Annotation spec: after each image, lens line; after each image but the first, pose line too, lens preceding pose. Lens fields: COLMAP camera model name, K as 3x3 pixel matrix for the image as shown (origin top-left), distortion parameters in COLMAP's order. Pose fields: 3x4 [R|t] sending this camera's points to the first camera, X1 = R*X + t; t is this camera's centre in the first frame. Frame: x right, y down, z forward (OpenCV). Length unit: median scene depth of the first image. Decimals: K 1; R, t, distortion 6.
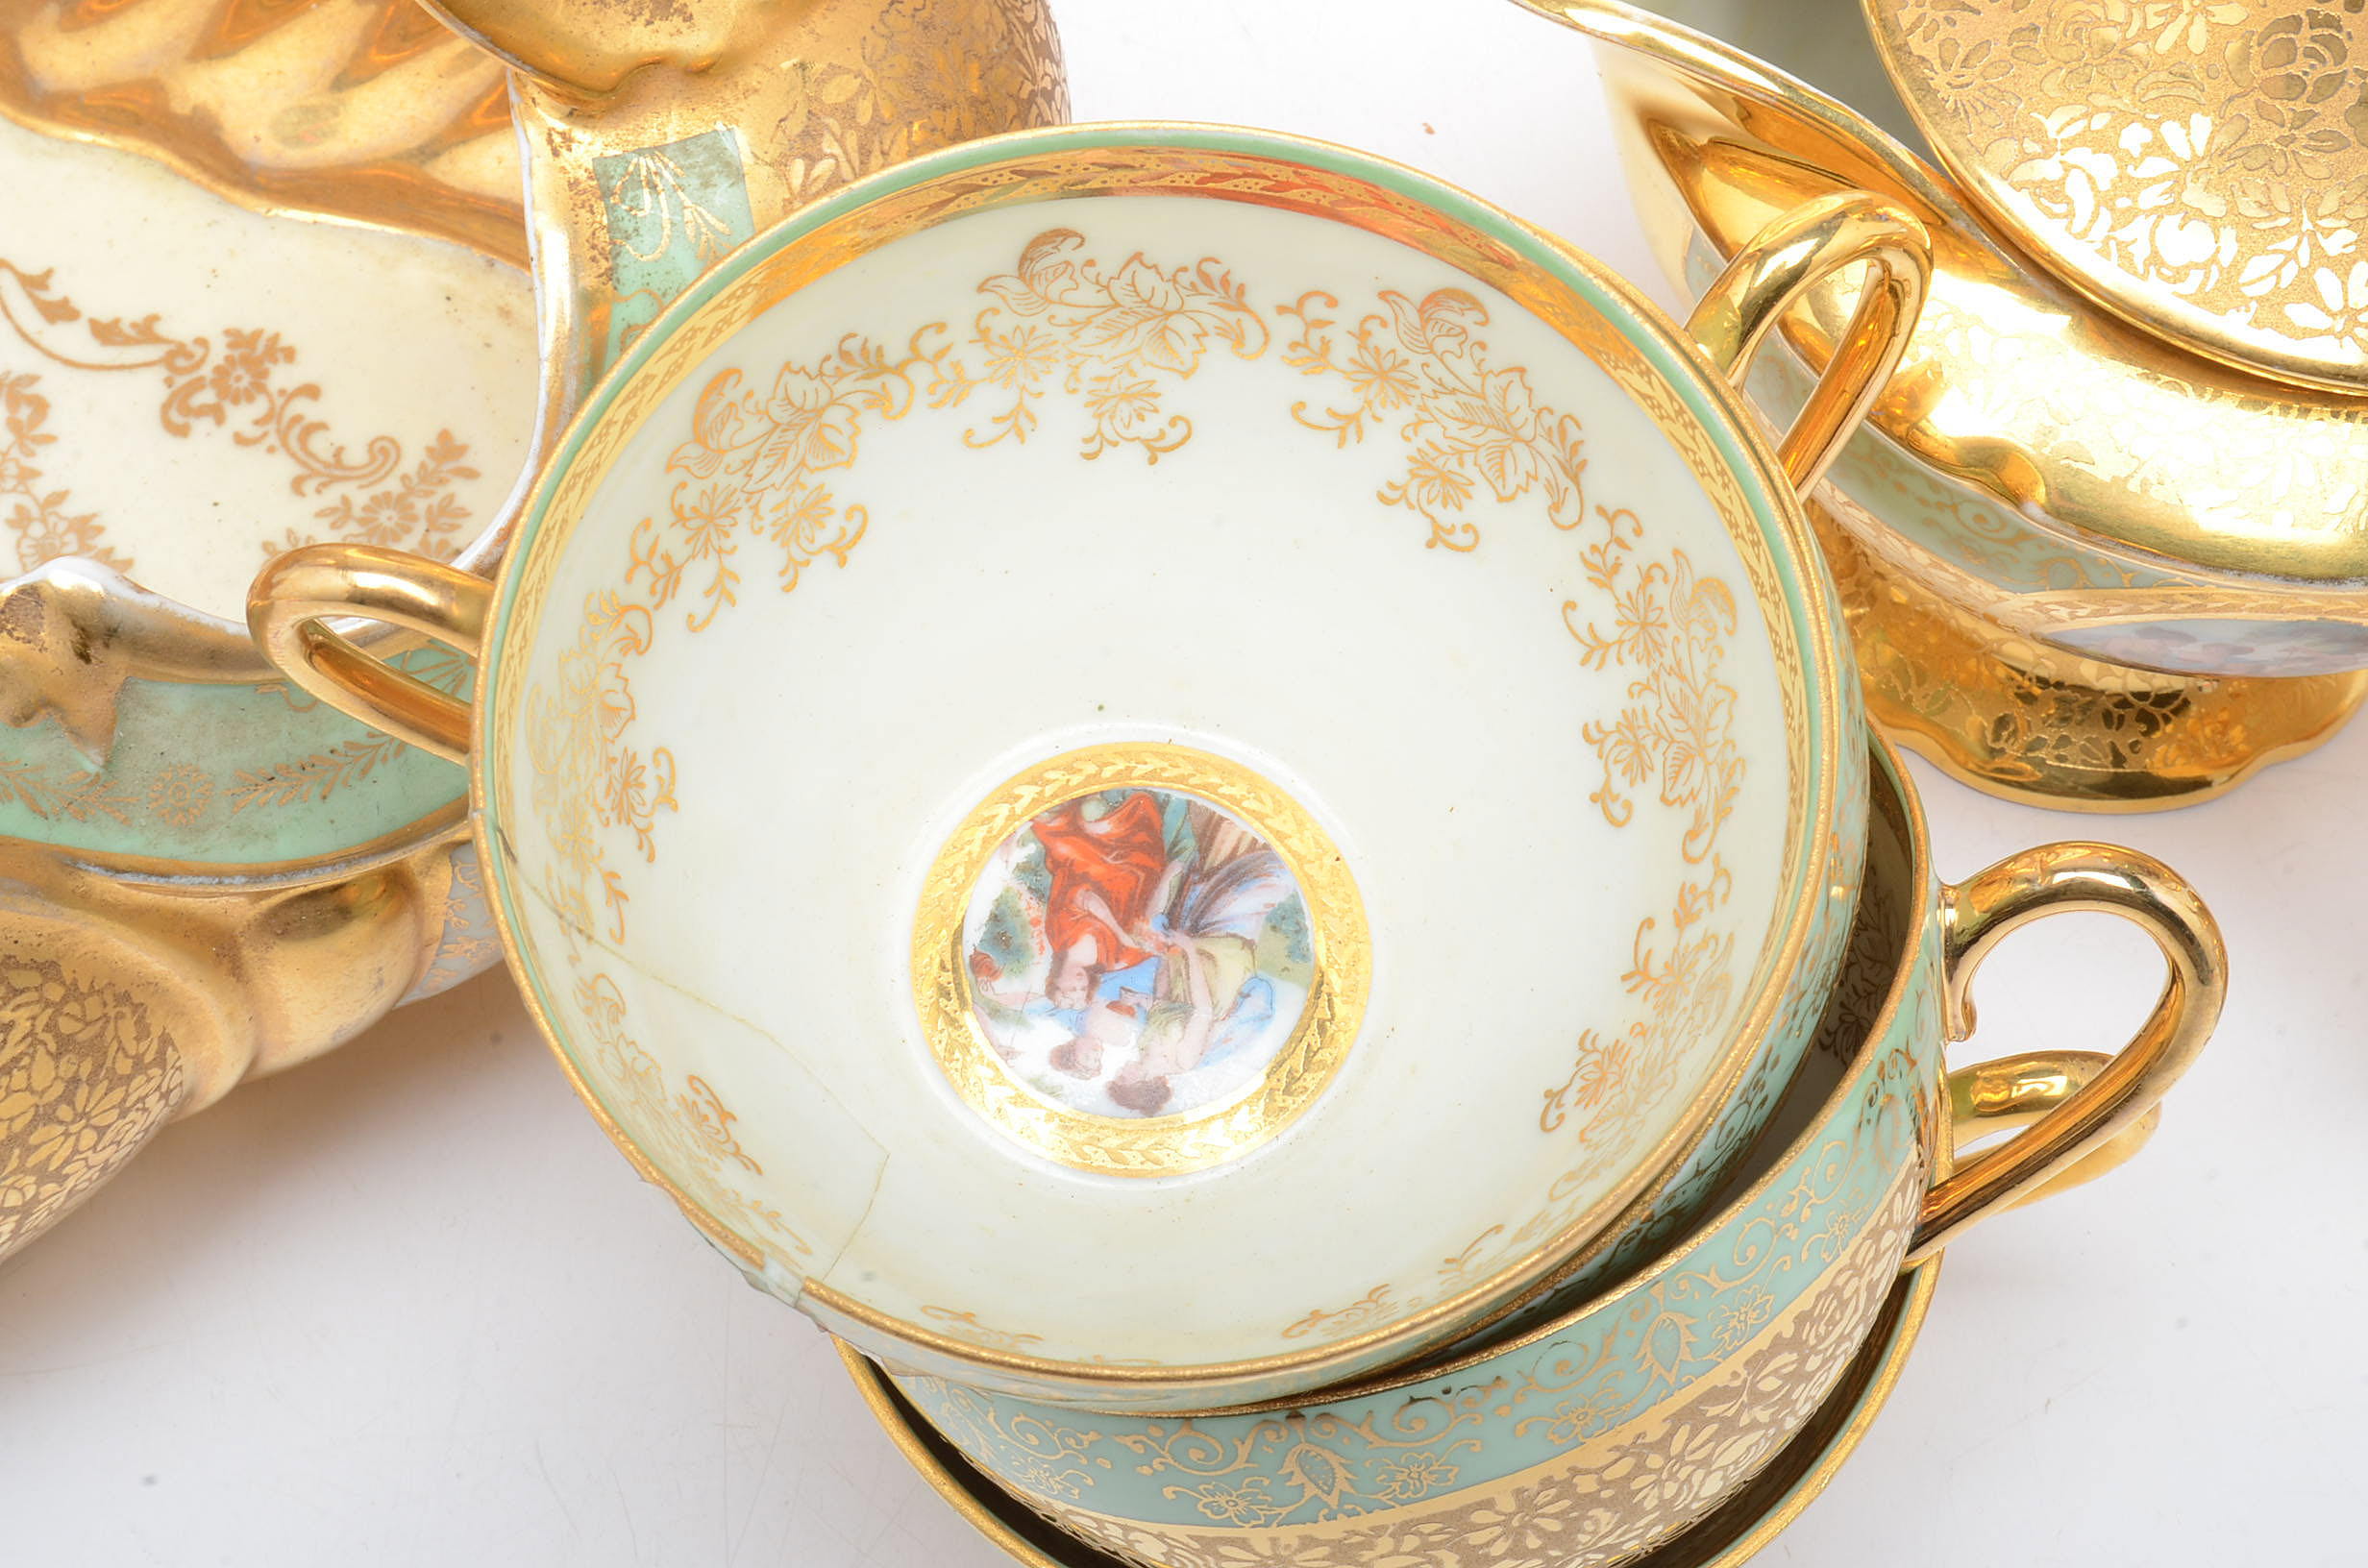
lens RADIAL K [[4590.8, 0, 1184.0], [0, 4590.8, 784.0], [0, 0, 1]] dist [0.006471, 0.020898]
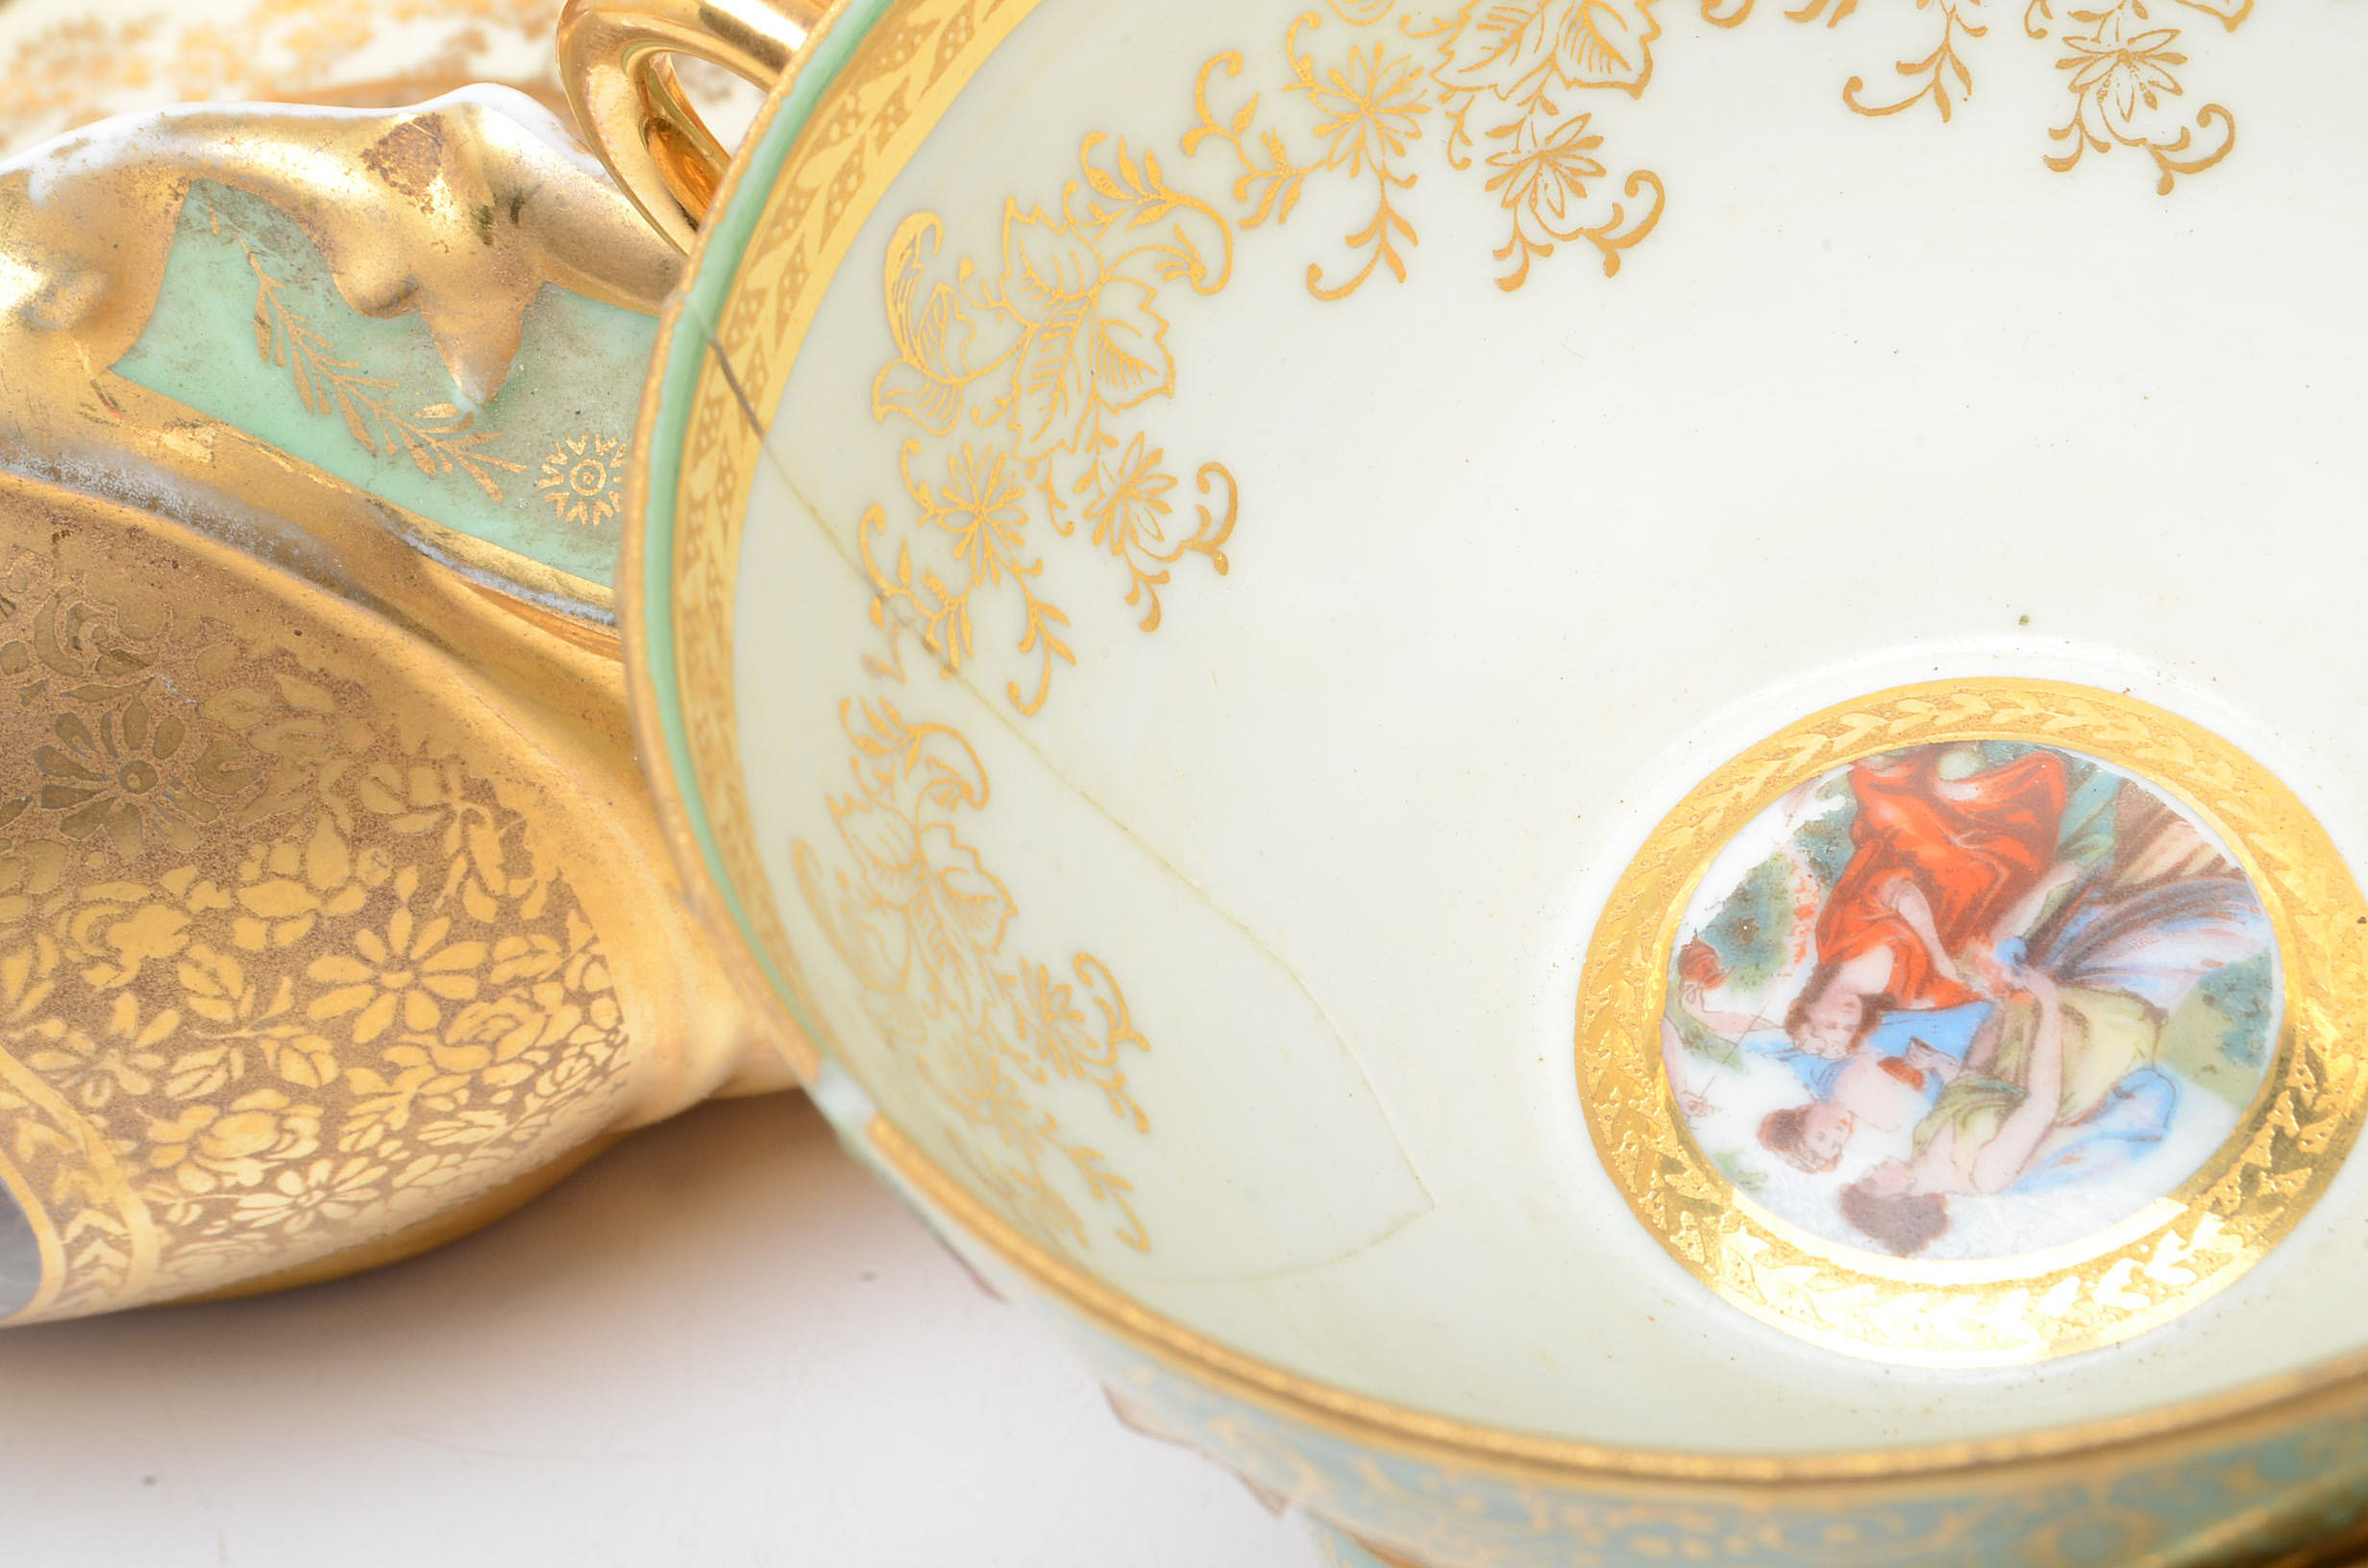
lens RADIAL K [[4481.3, 0, 1185.6], [0, 4481.3, 839.6], [0, 0, 1]] dist [0.003287, 0.042579]
pose [[0.898980, 0.166769, -0.404998, 0.127159], [-0.234549, 0.964216, -0.123589, 0.110692], [0.369895, 0.206096, 0.905926, 0.451767]]
